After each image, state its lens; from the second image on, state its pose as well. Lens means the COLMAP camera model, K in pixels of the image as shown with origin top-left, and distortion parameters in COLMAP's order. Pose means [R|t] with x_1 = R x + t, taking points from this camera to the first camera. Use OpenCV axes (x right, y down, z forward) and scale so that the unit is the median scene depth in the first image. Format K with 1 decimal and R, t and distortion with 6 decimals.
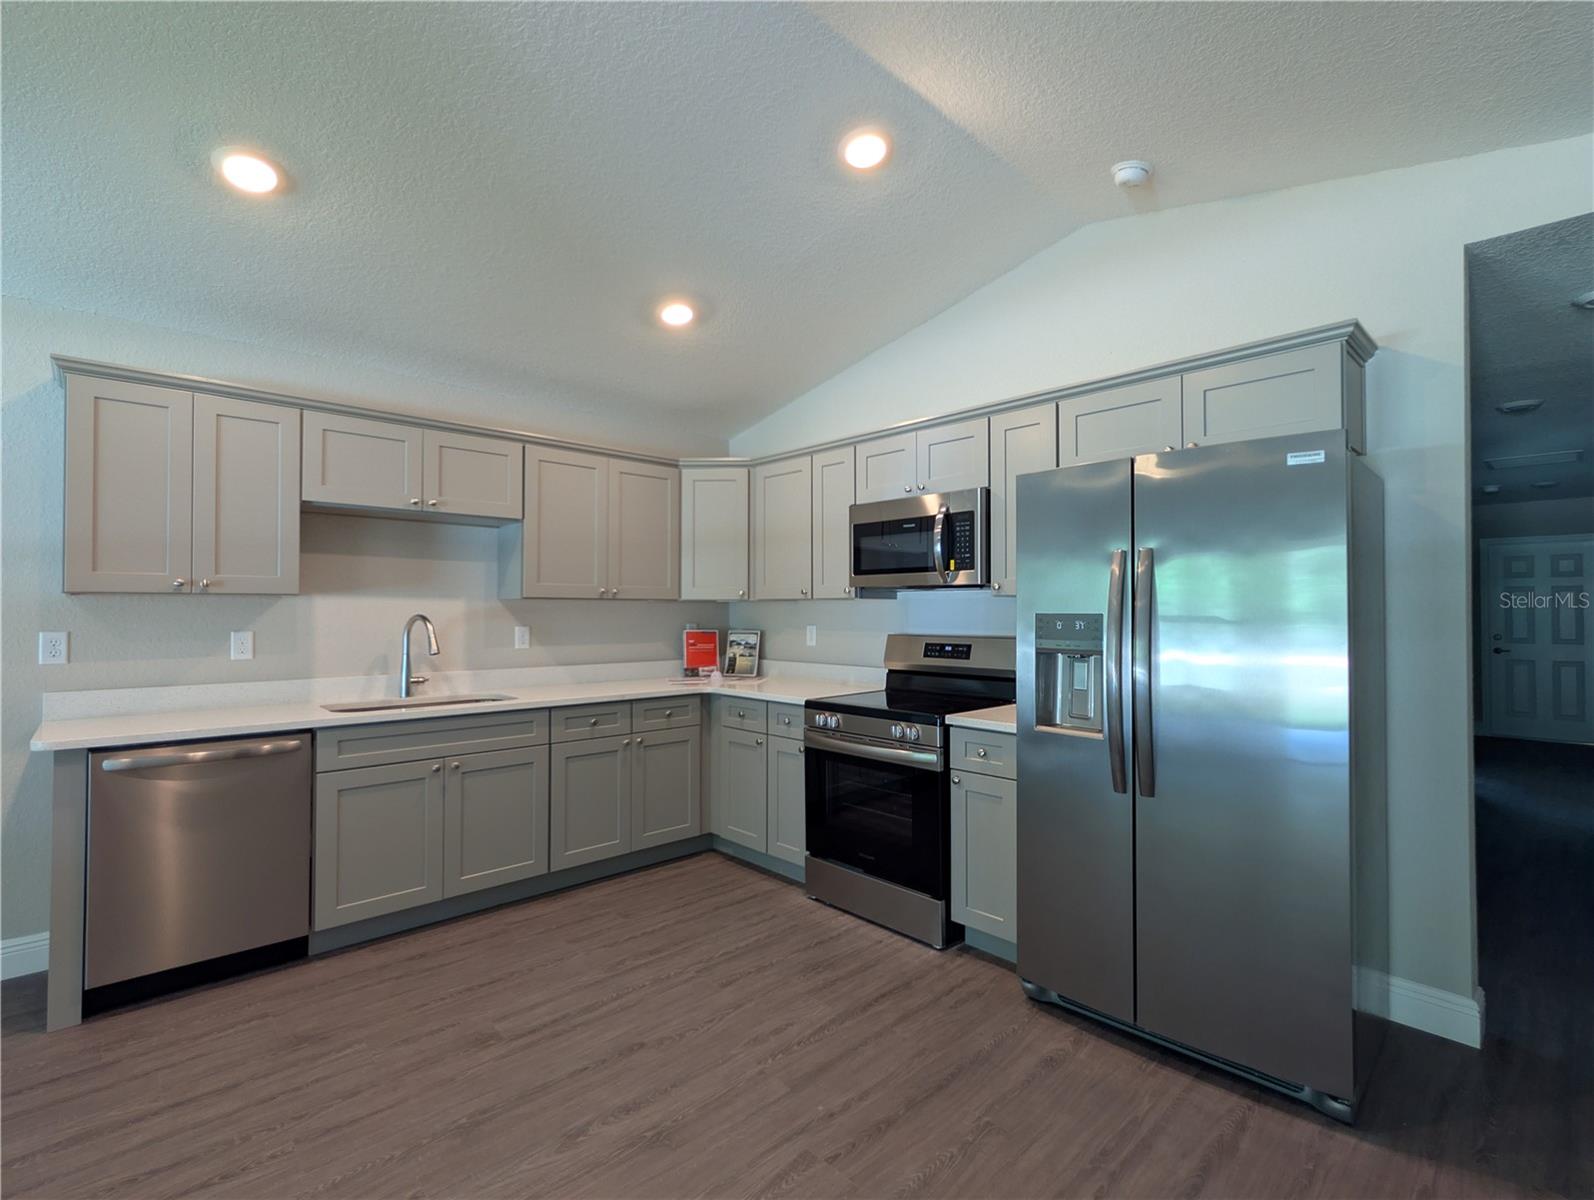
lens RADIAL K [[742.9, 0, 800.7], [0, 742.9, 599.1], [0, 0, 1]] dist [-0.000223, -0.000294]
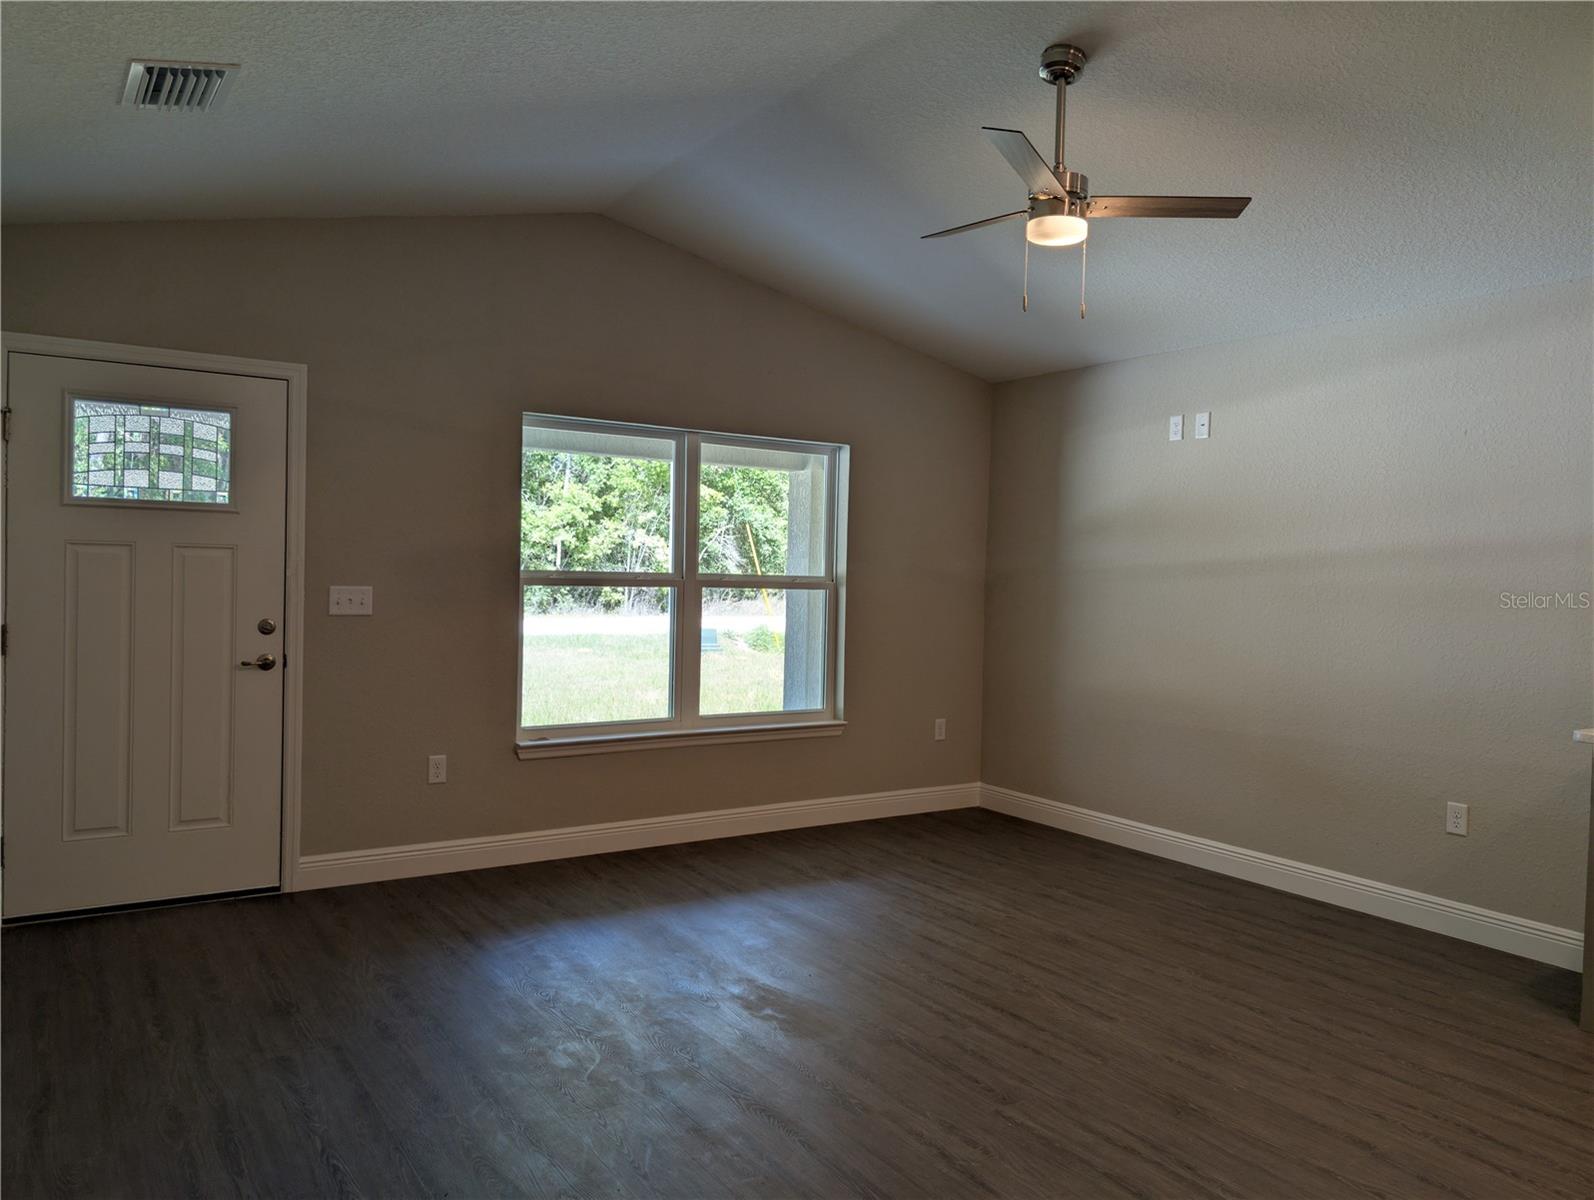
lens RADIAL K [[1151.0, 0, 797.0], [0, 1151.0, 600.0], [0, 0, 1]] dist [0.013221, -0.003613]
pose [[-0.178640, 0.019774, -0.983716, 0.489246], [-0.009976, 0.999710, 0.021908, -0.005344], [0.983864, 0.013727, -0.178391, 0.177555]]
